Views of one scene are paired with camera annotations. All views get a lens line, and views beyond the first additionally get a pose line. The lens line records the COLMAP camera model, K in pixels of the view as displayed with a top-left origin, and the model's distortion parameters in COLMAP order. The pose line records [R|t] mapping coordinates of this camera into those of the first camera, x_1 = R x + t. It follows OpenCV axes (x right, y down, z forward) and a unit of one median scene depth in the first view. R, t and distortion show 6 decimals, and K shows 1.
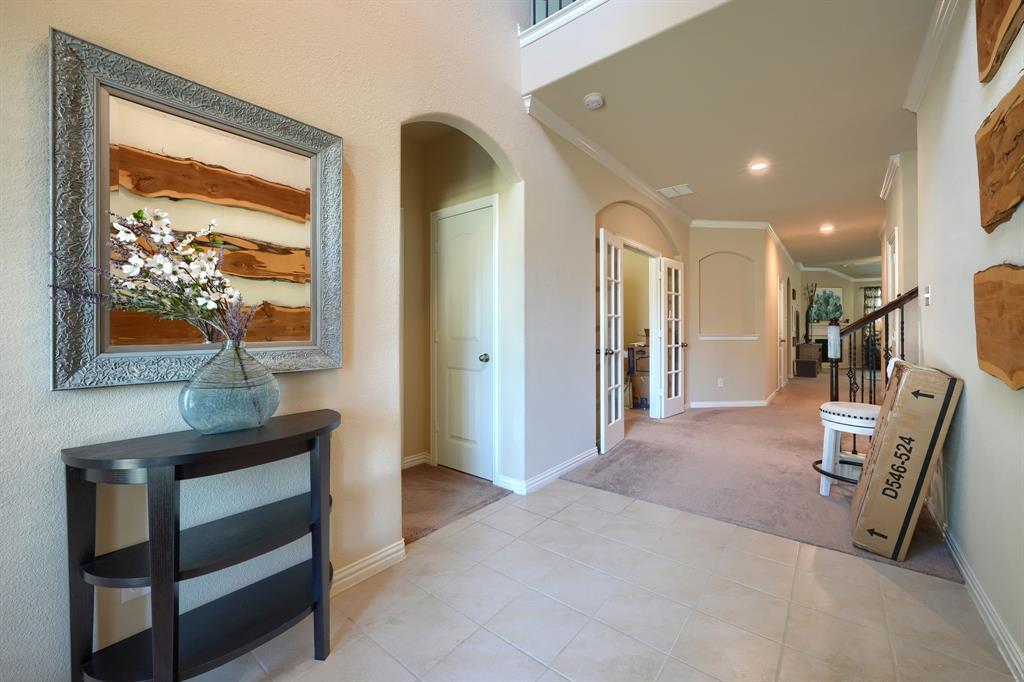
lens RADIAL K [[430.7, 0, 508.7], [0, 430.7, 331.2], [0, 0, 1]] dist [-0.002142, -0.000319]
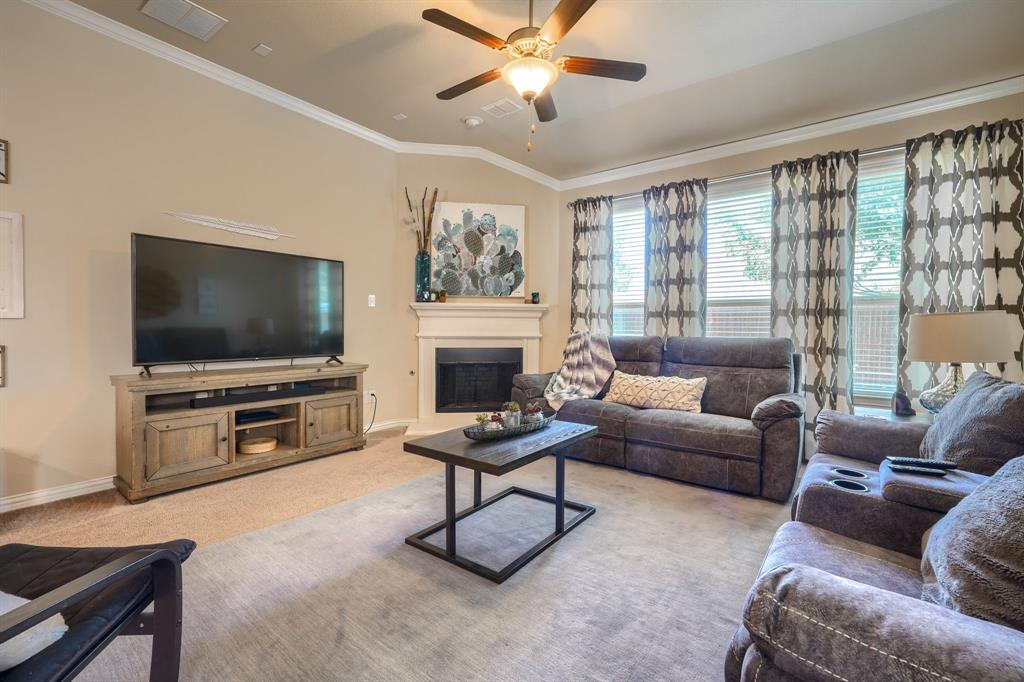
lens RADIAL K [[443.3, 0, 512.2], [0, 443.3, 337.4], [0, 0, 1]] dist [0.002520, 0.000342]
pose [[0.999567, 0.008157, 0.028285, 0.760733], [-0.008801, 0.999704, 0.022693, 0.000821], [-0.028091, -0.022932, 0.999342, 0.630478]]
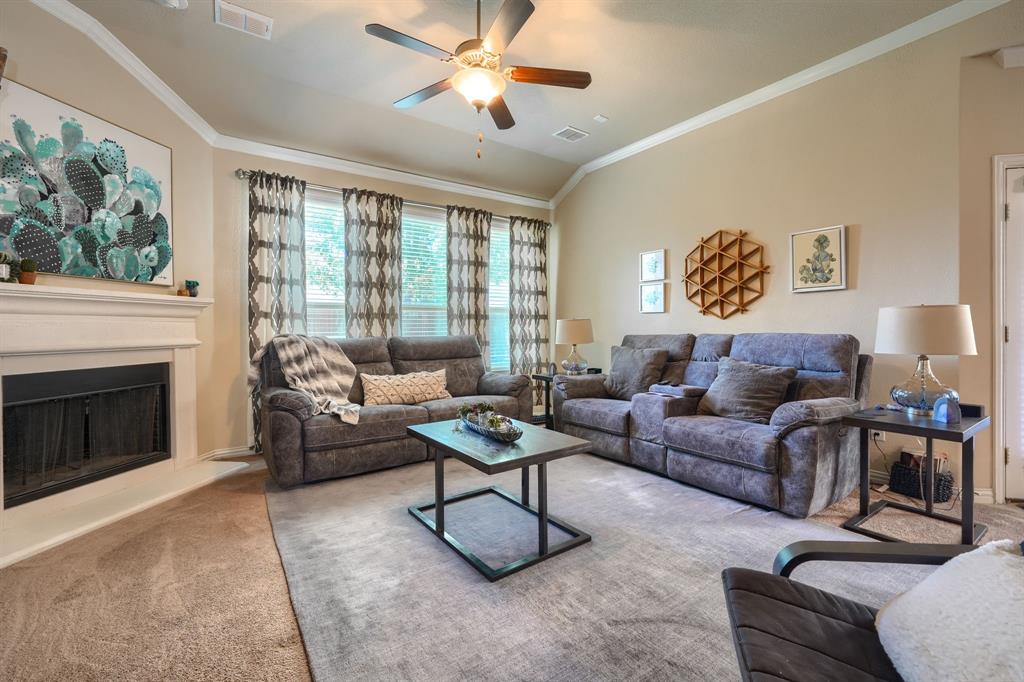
lens RADIAL K [[430.7, 0, 508.7], [0, 430.7, 331.2], [0, 0, 1]] dist [-0.002142, -0.000319]
pose [[0.293153, -0.007238, 0.956038, 0.604375], [0.009303, 0.999946, 0.004718, 0.001360], [-0.956020, 0.007511, 0.293205, 0.753051]]
